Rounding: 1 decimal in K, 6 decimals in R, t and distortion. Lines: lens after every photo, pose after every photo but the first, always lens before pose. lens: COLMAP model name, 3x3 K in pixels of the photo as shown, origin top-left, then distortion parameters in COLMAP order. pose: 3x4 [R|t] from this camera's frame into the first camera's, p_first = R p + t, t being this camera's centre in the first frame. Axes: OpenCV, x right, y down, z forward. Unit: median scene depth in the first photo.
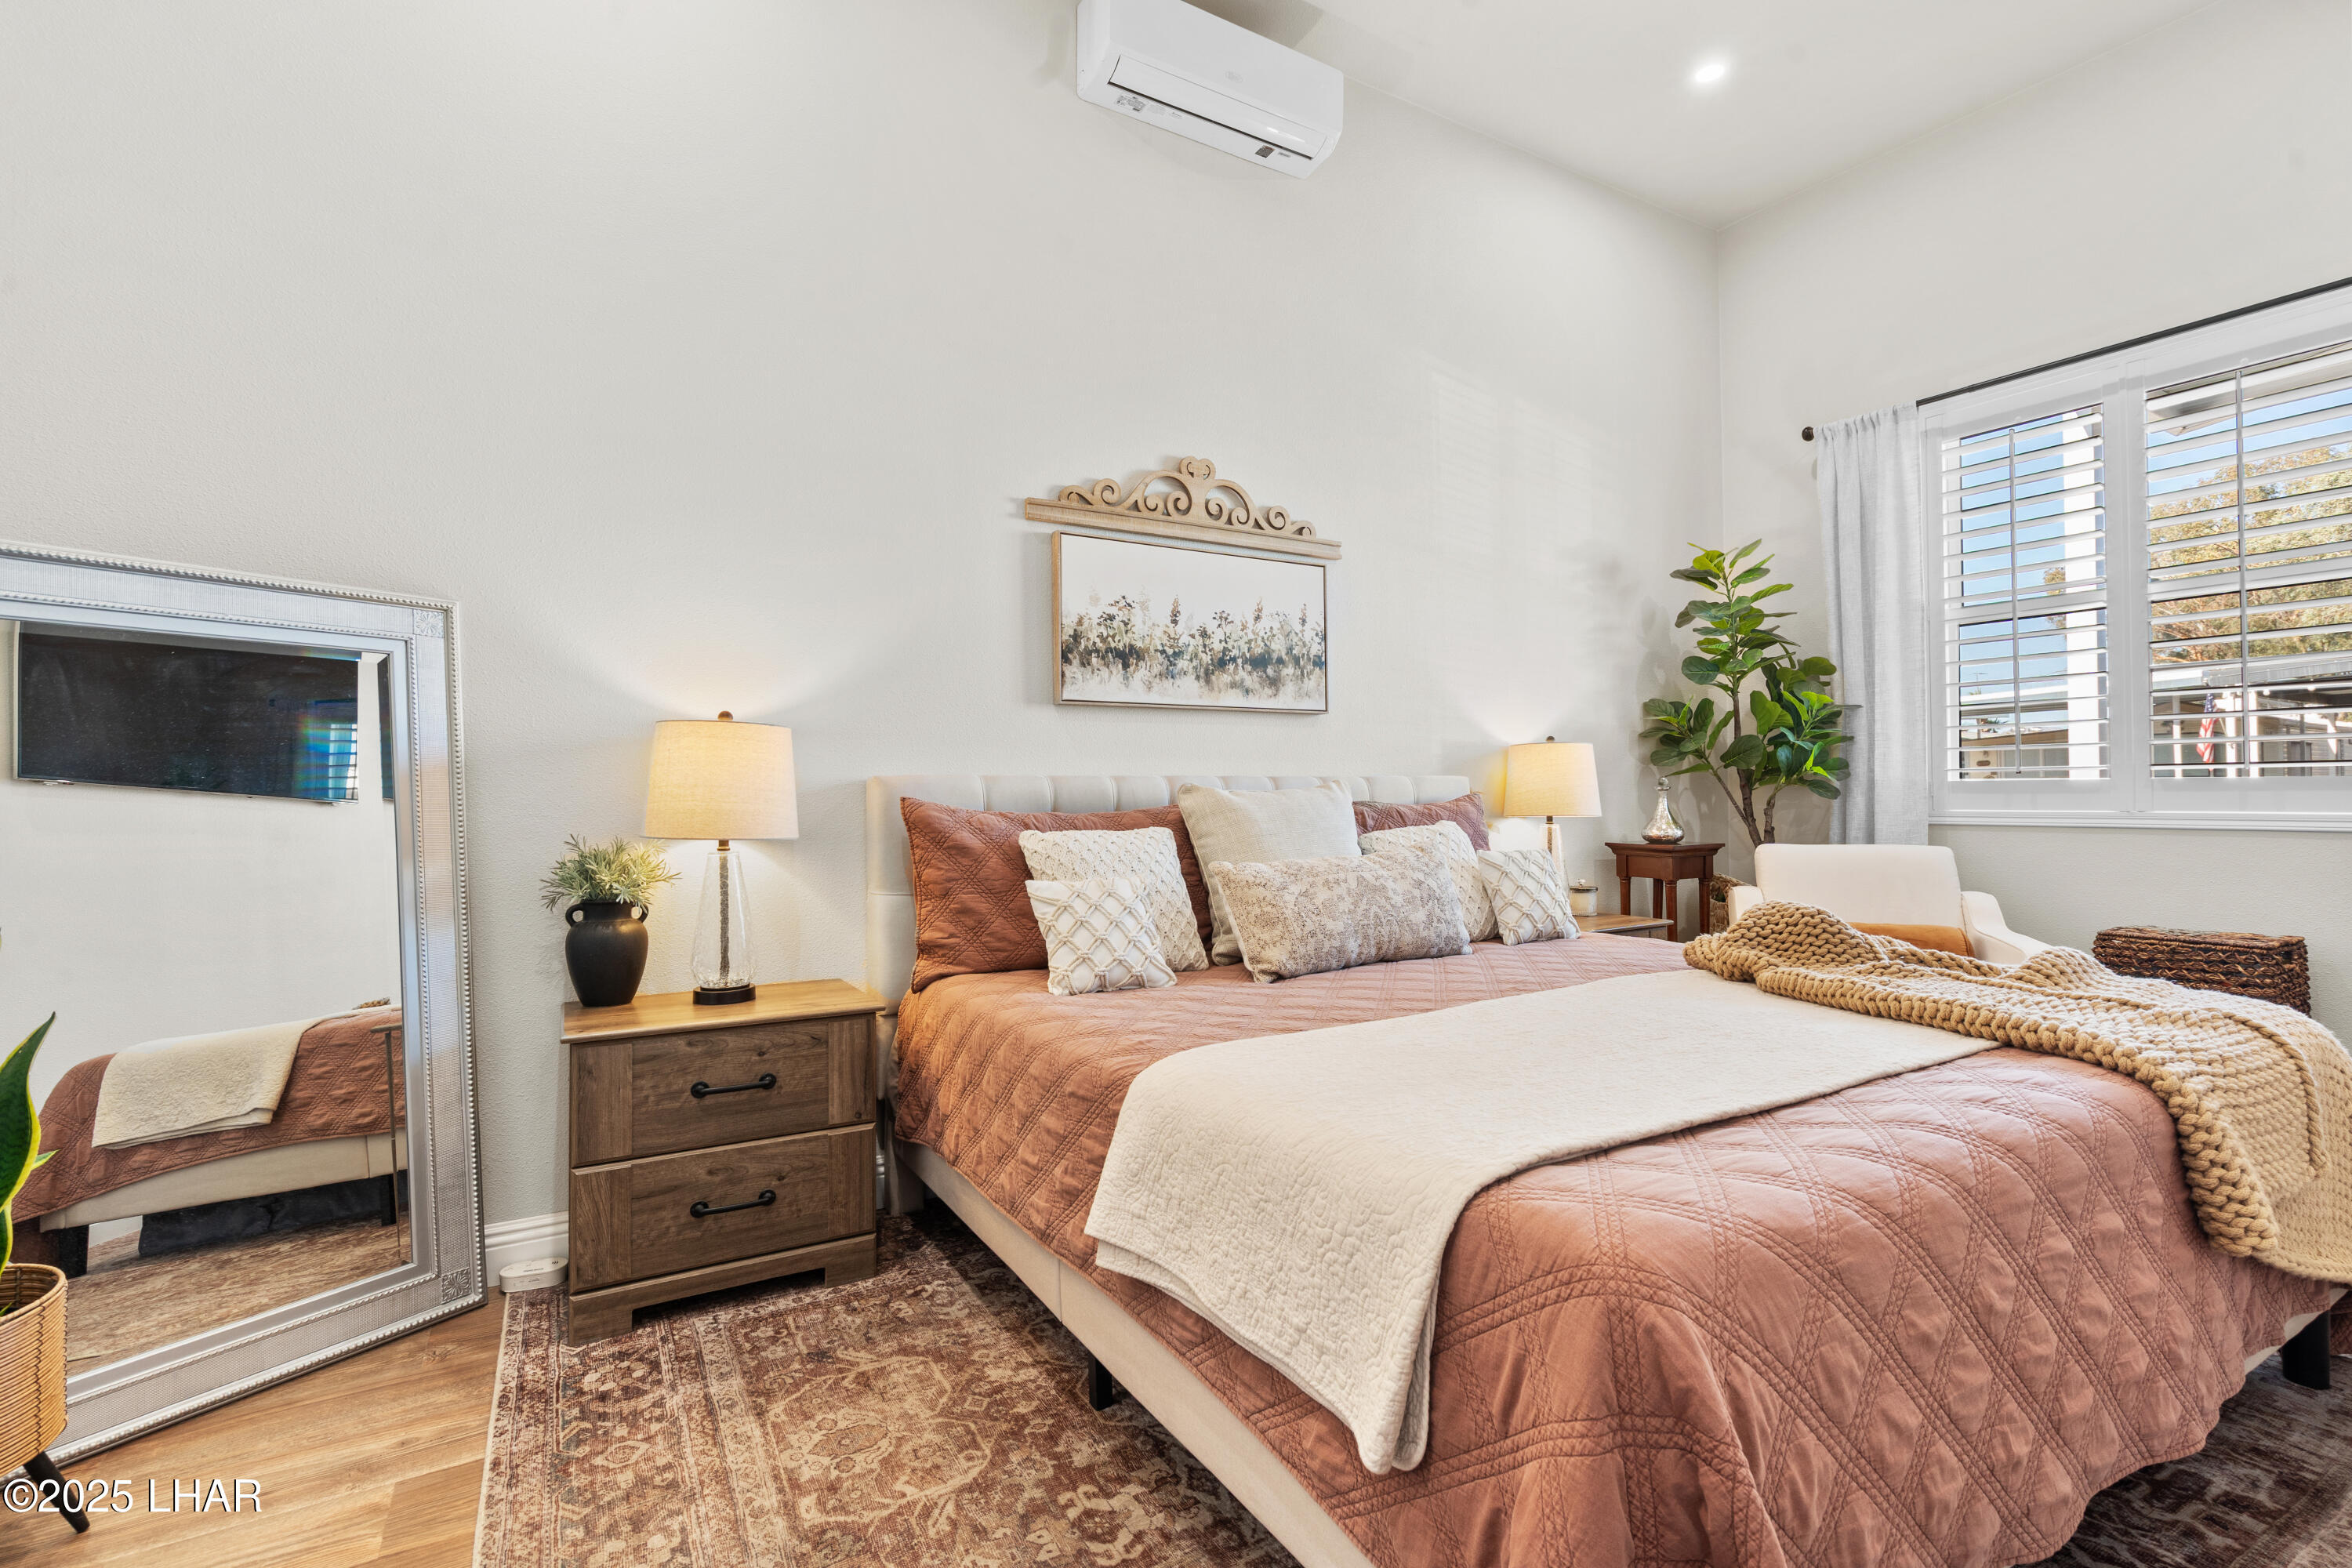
lens RADIAL K [[1076.0, 0, 1180.9], [0, 1076.0, 781.8], [0, 0, 1]] dist [-0.005767, 0.002969]
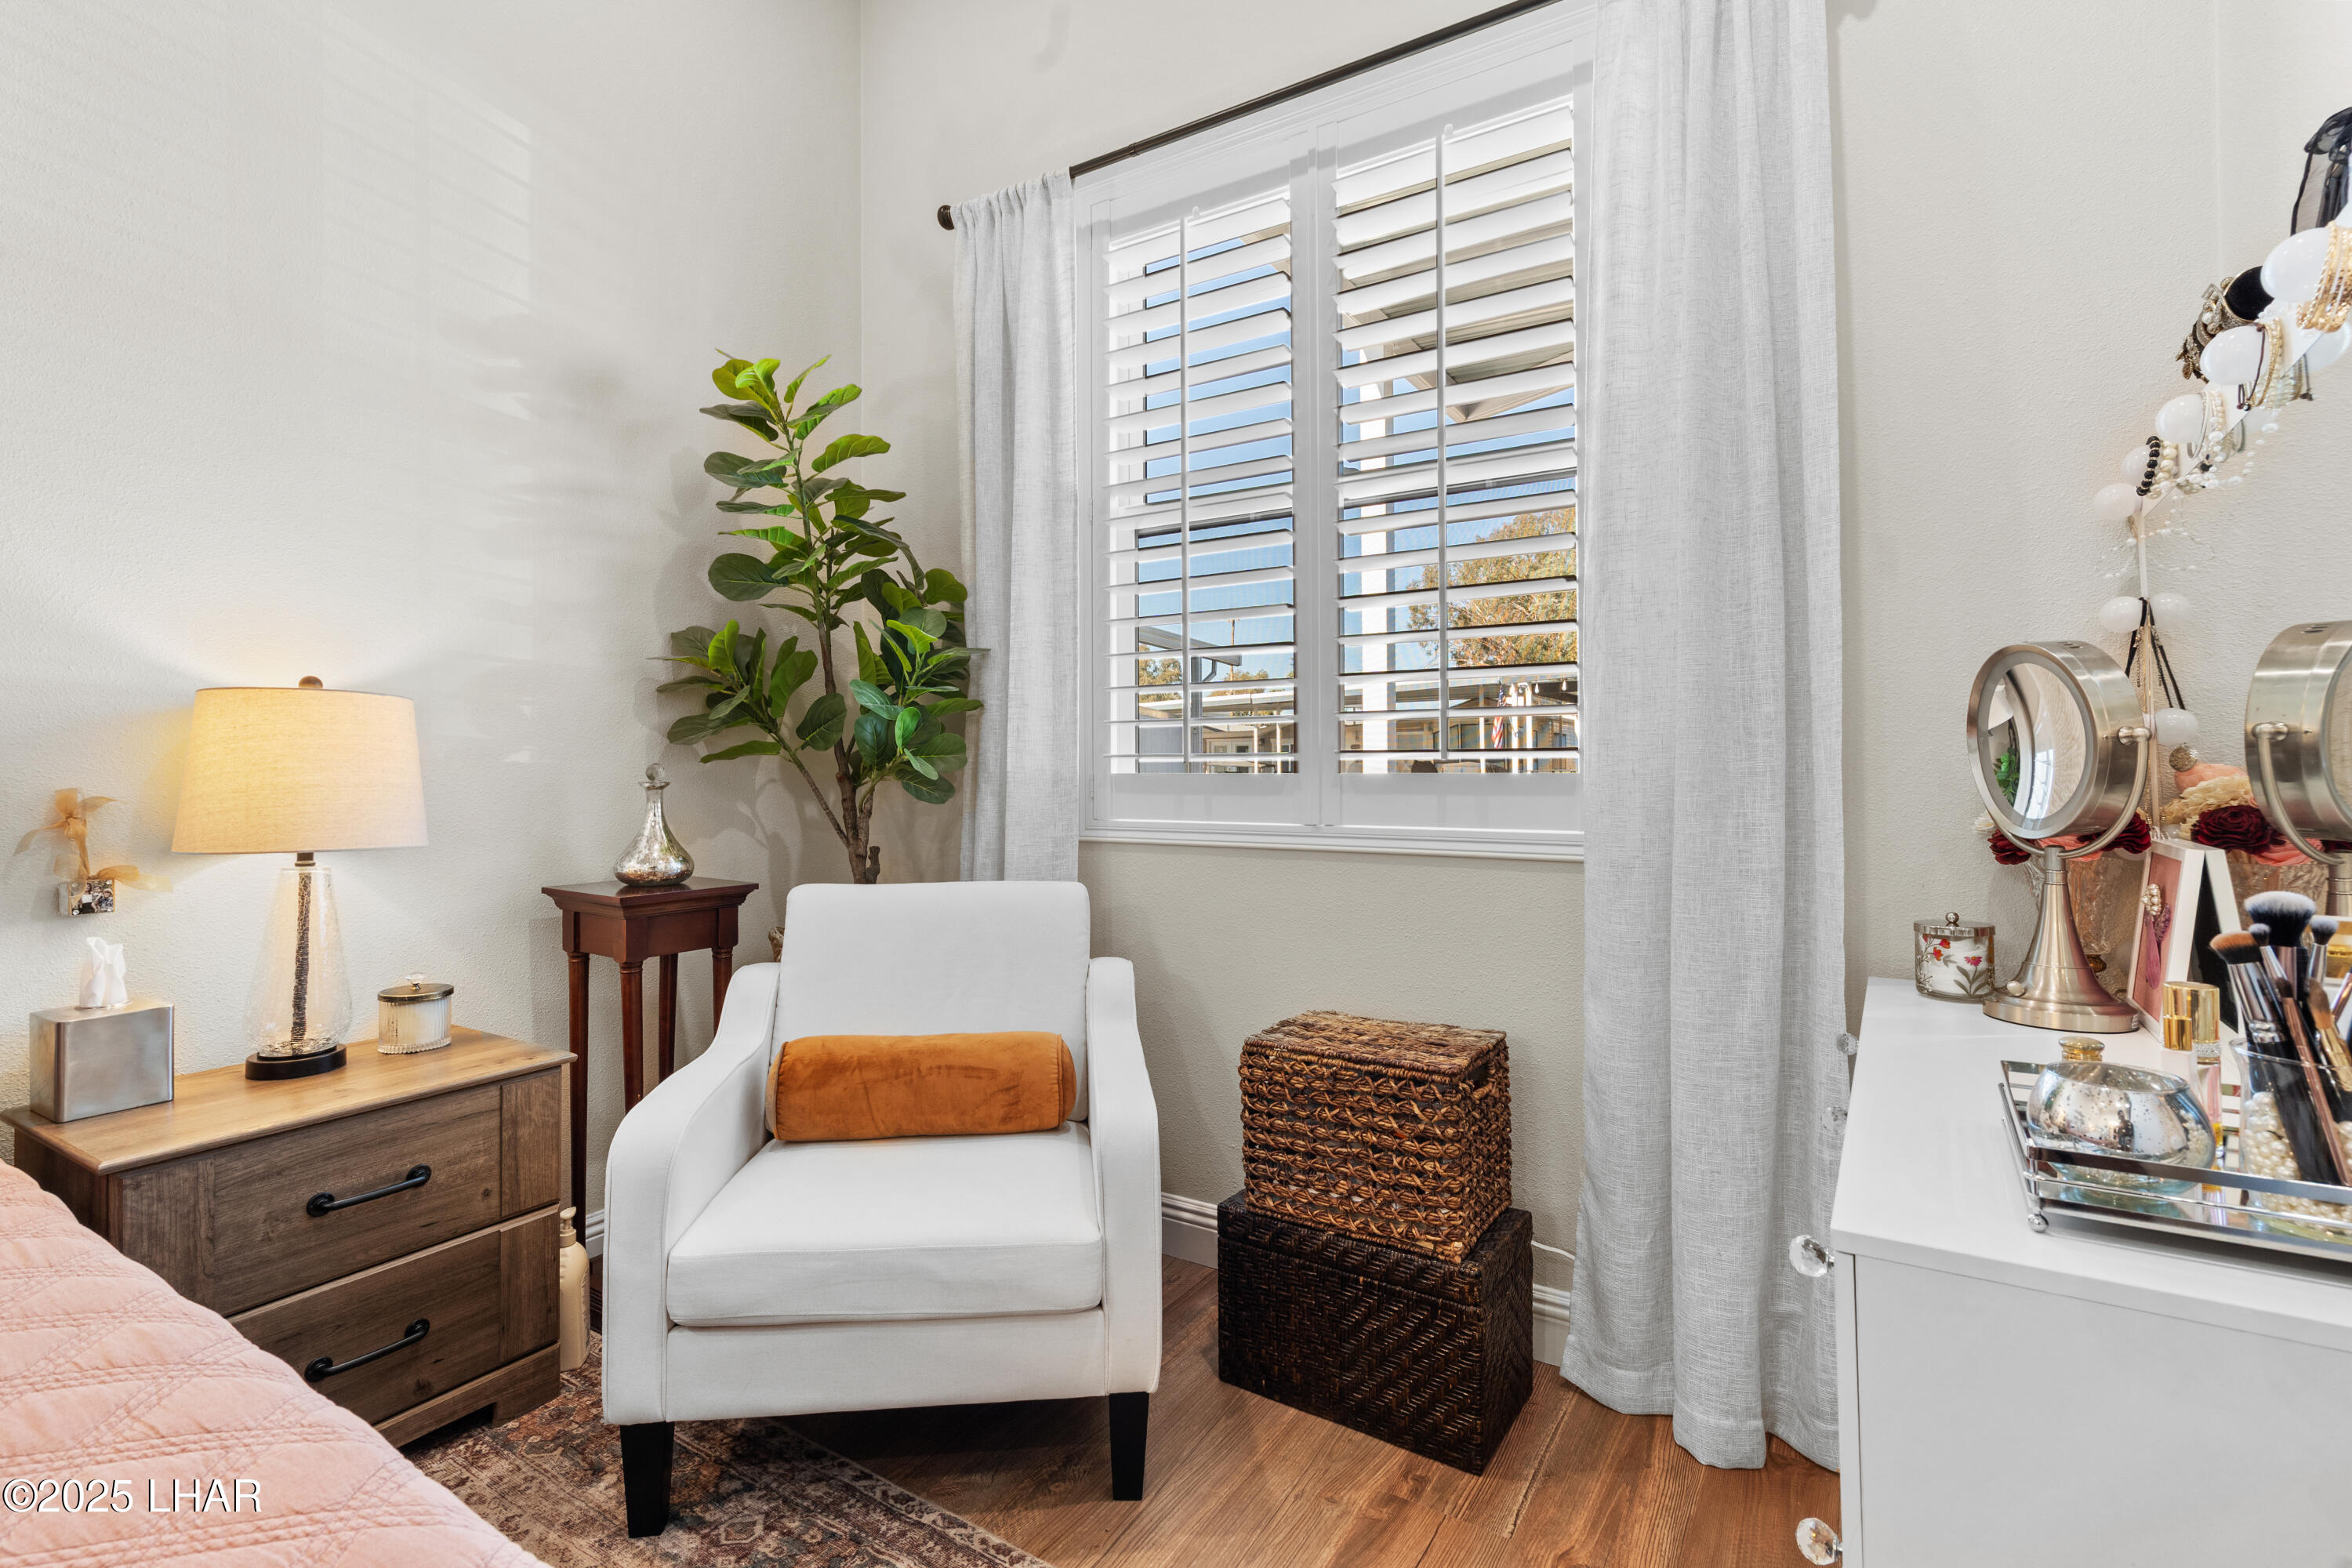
lens RADIAL K [[1076.0, 0, 1197.5], [0, 1076.0, 749.4], [0, 0, 1]] dist [-0.005767, 0.002969]
pose [[0.893283, 0.015604, 0.449224, 0.476068], [-0.007658, 0.999781, -0.019500, -0.003406], [-0.449430, 0.013979, 0.893206, 0.411695]]
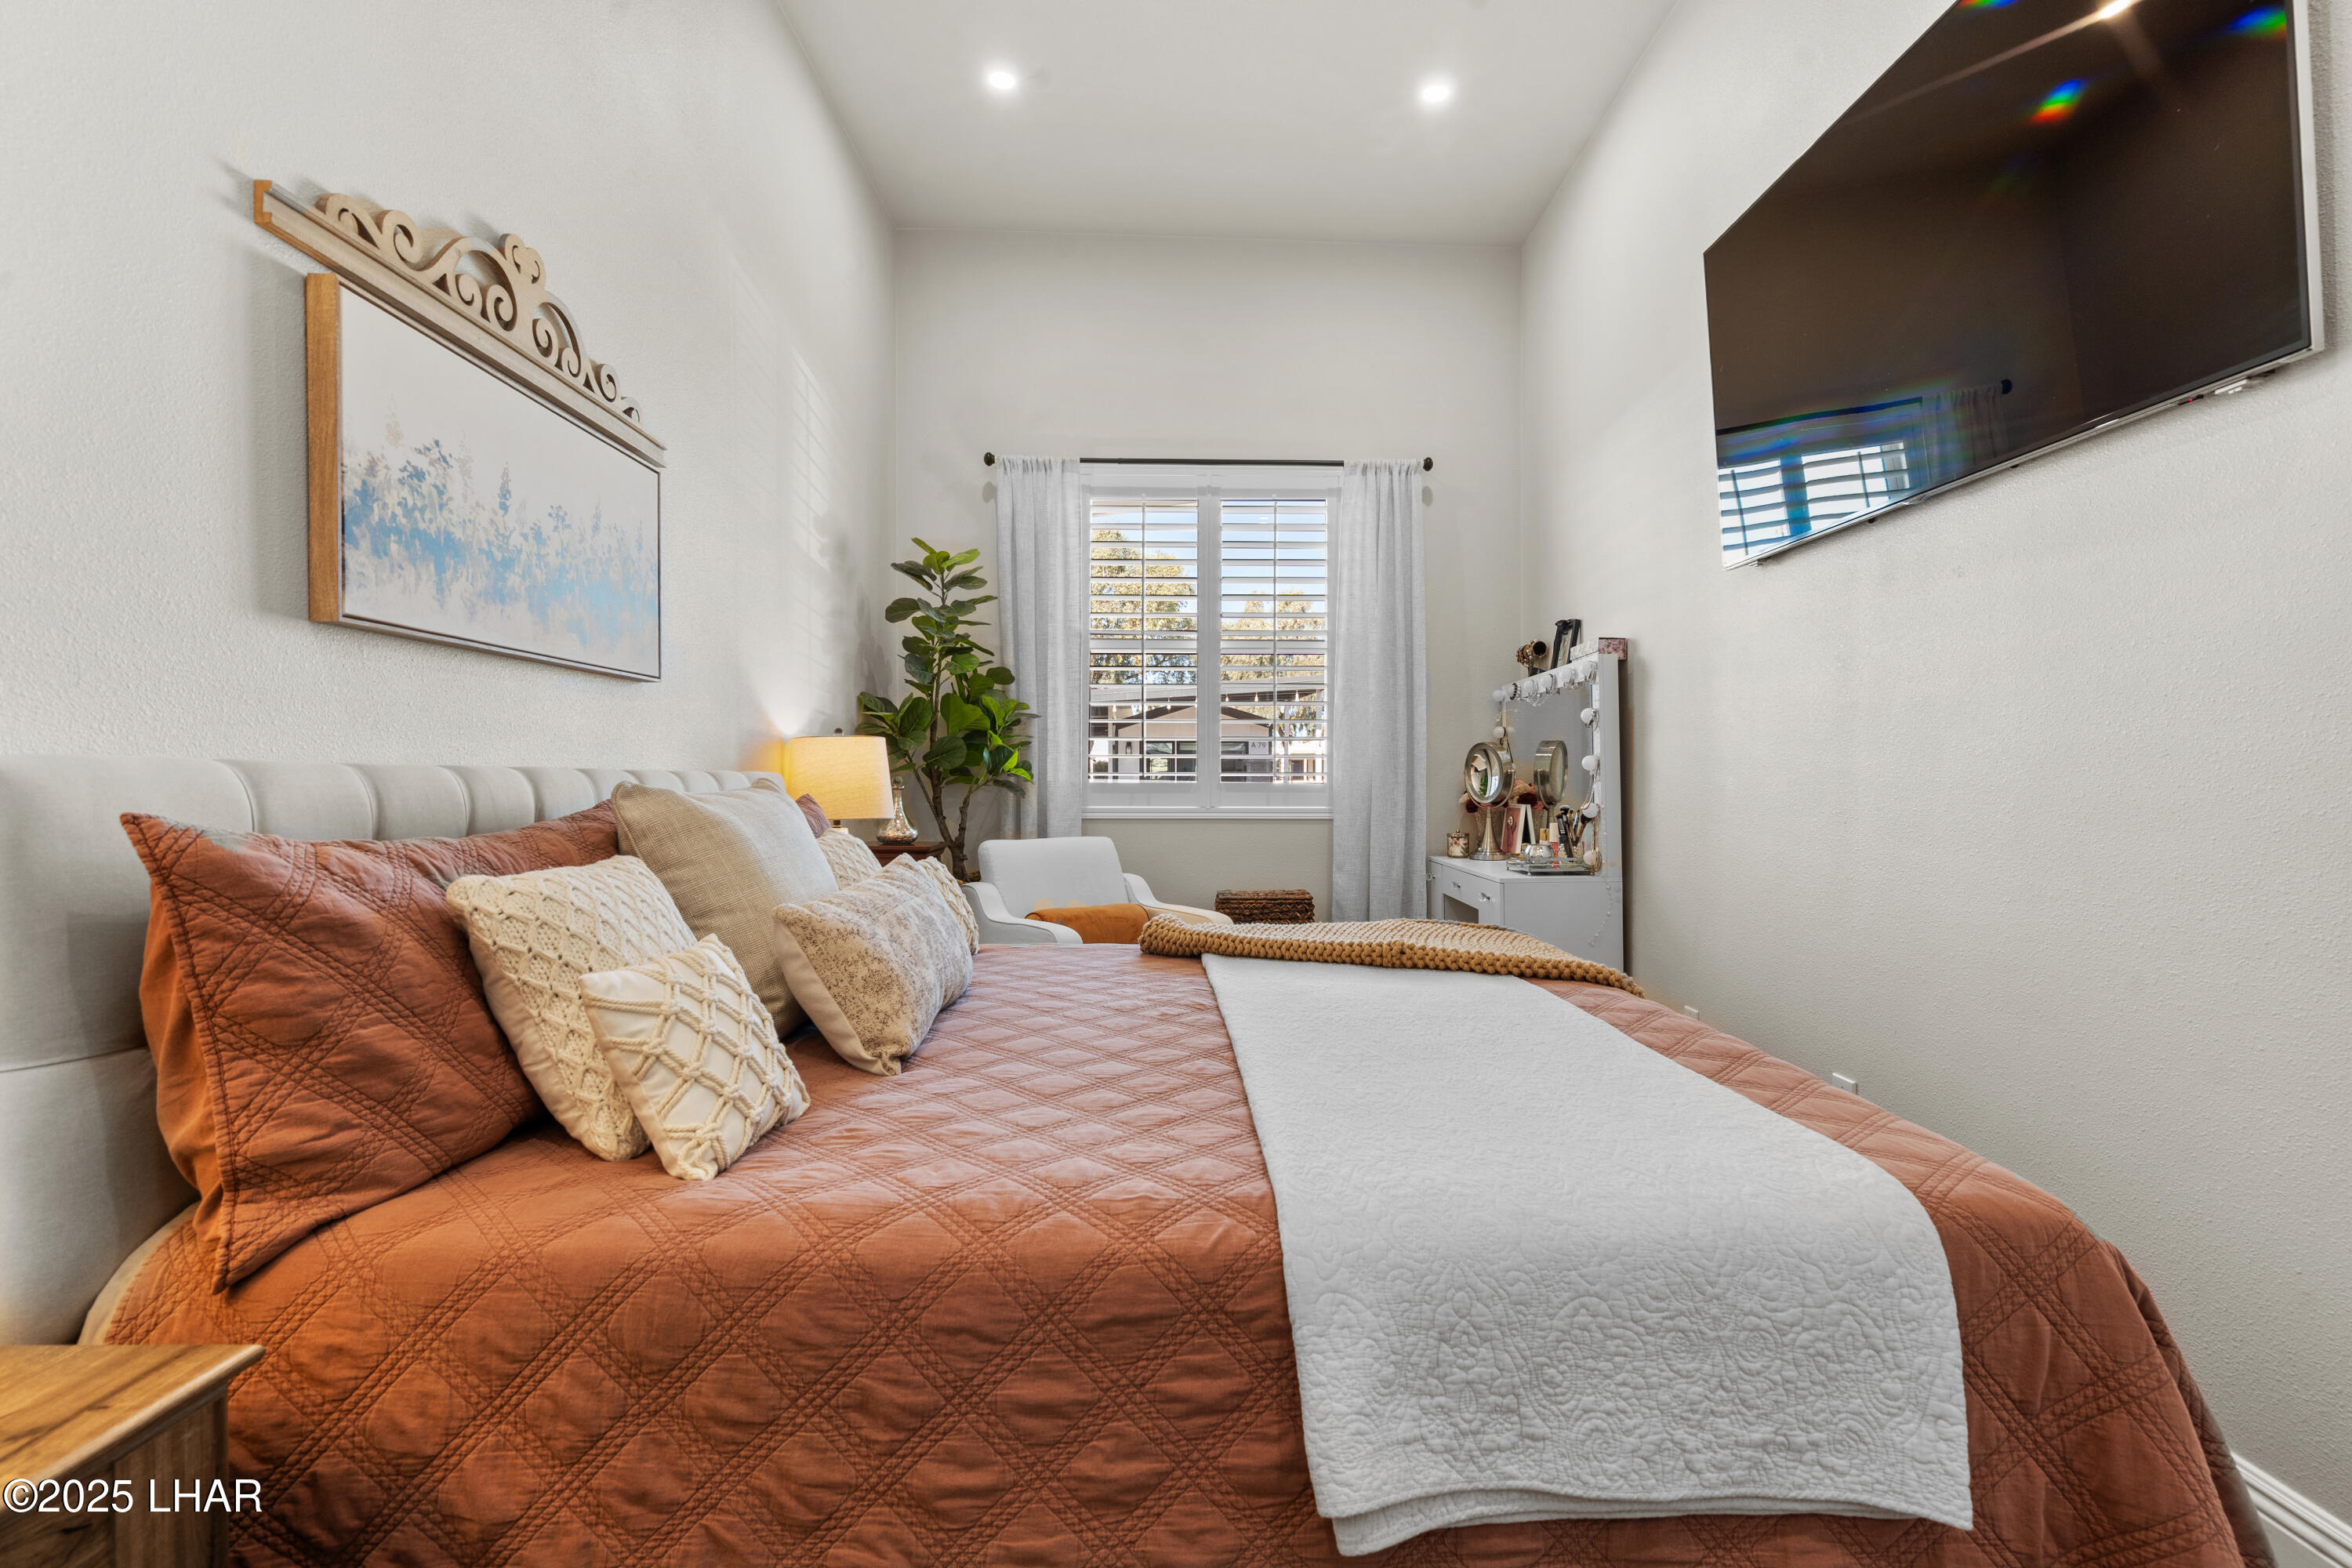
lens RADIAL K [[1076.0, 0, 1178.1], [0, 1076.0, 794.6], [0, 0, 1]] dist [-0.005767, 0.002969]
pose [[0.491695, -0.003604, 0.870760, -0.284403], [-0.012145, 0.999866, 0.010997, -0.001480], [-0.870683, -0.015982, 0.491585, 0.325086]]
